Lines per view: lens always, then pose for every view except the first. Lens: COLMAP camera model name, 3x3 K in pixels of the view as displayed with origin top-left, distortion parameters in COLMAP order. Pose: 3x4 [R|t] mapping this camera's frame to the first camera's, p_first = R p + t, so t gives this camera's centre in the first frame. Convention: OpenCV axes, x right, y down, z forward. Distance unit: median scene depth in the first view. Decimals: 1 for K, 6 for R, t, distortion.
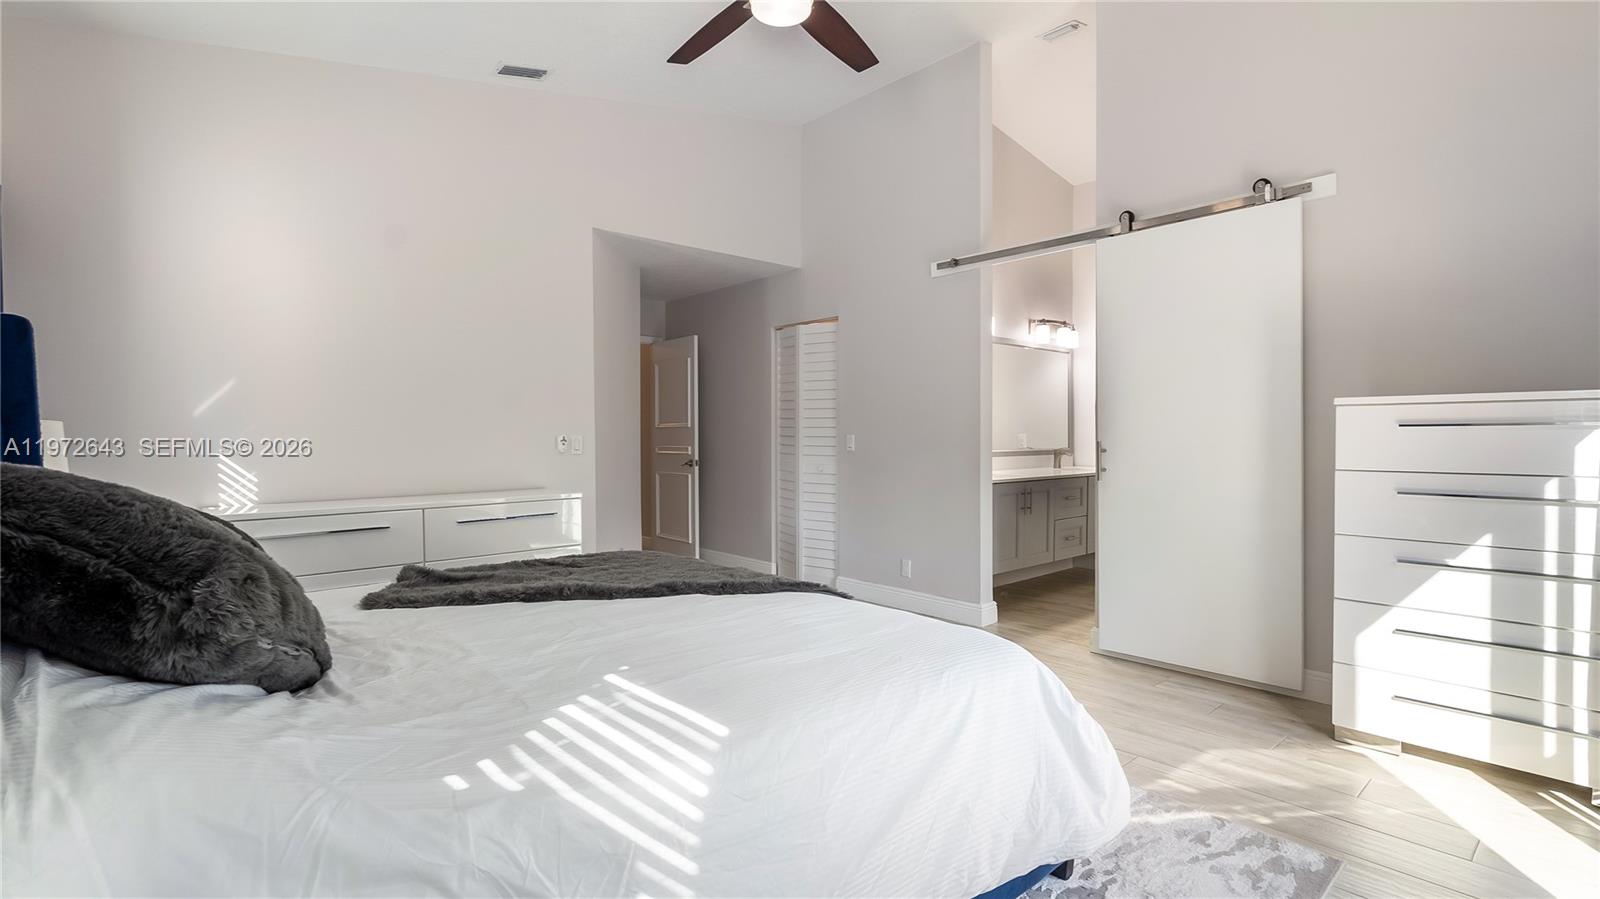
lens RADIAL K [[740.4, 0, 805.5], [0, 740.4, 426.1], [0, 0, 1]] dist [-0.006049, -0.000428]
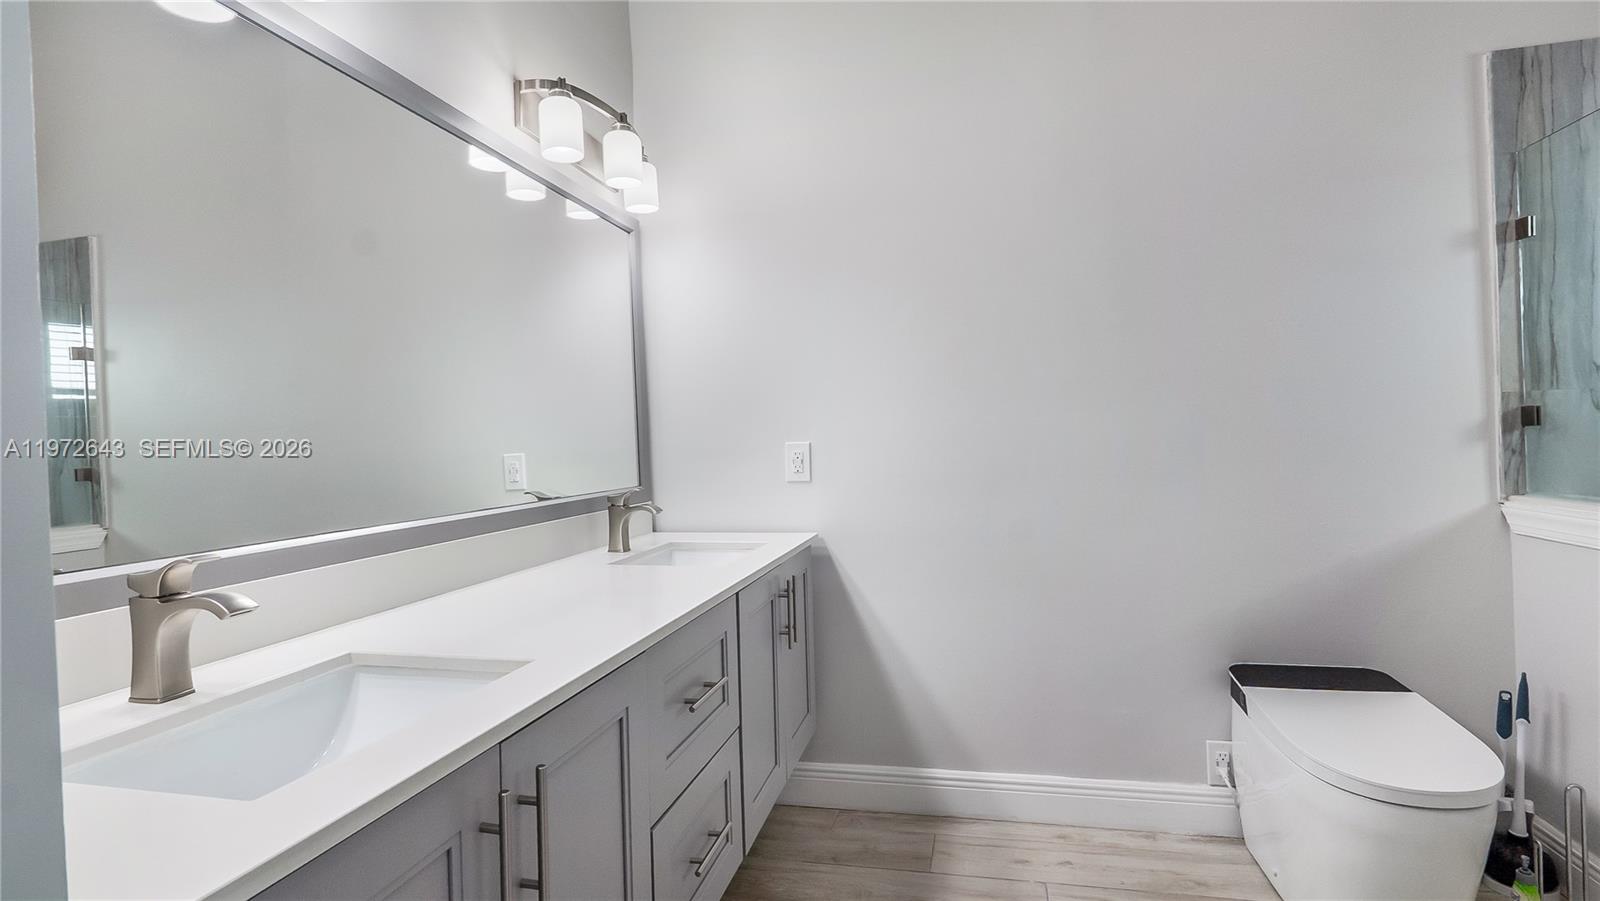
lens RADIAL K [[760.3, 0, 796.6], [0, 760.3, 440.7], [0, 0, 1]] dist [0.001698, 0.000198]
pose [[0.813992, -0.032596, 0.579961, 0.471163], [0.032970, 0.999407, 0.009896, 0.013283], [-0.579940, 0.011066, 0.814584, 1.519276]]
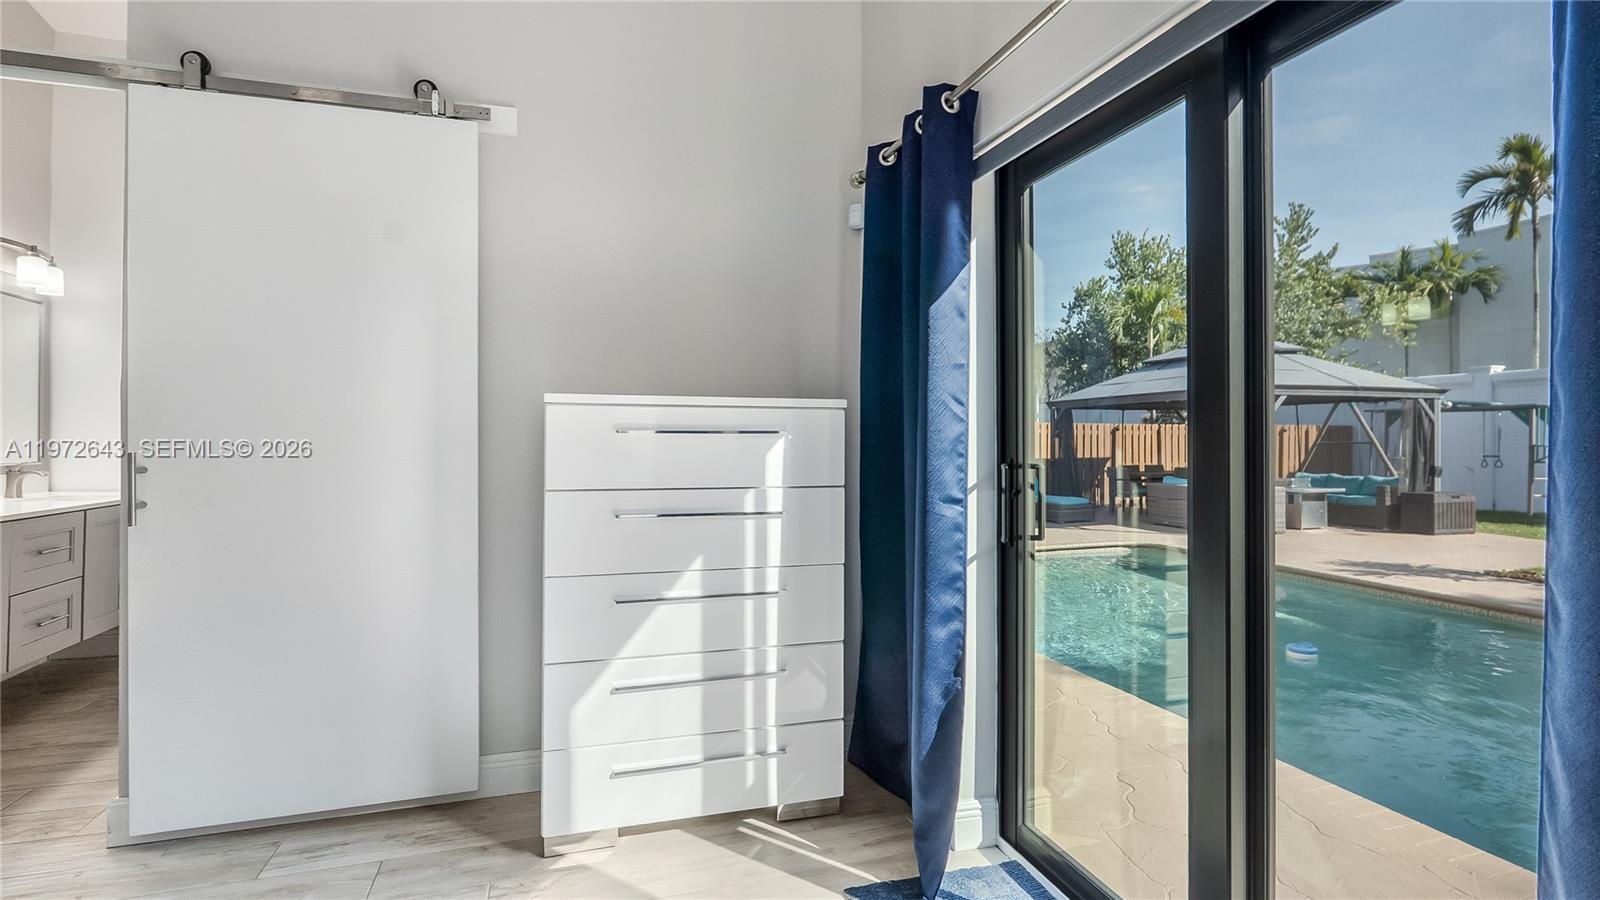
lens RADIAL K [[745.3, 0, 799.2], [0, 745.3, 445.1], [0, 0, 1]] dist [-0.006959, 0.000920]
pose [[0.406988, 0.002004, 0.913431, 0.140505], [-0.016482, 0.999851, 0.005151, 0.005862], [-0.913285, -0.017152, 0.406960, 0.465379]]
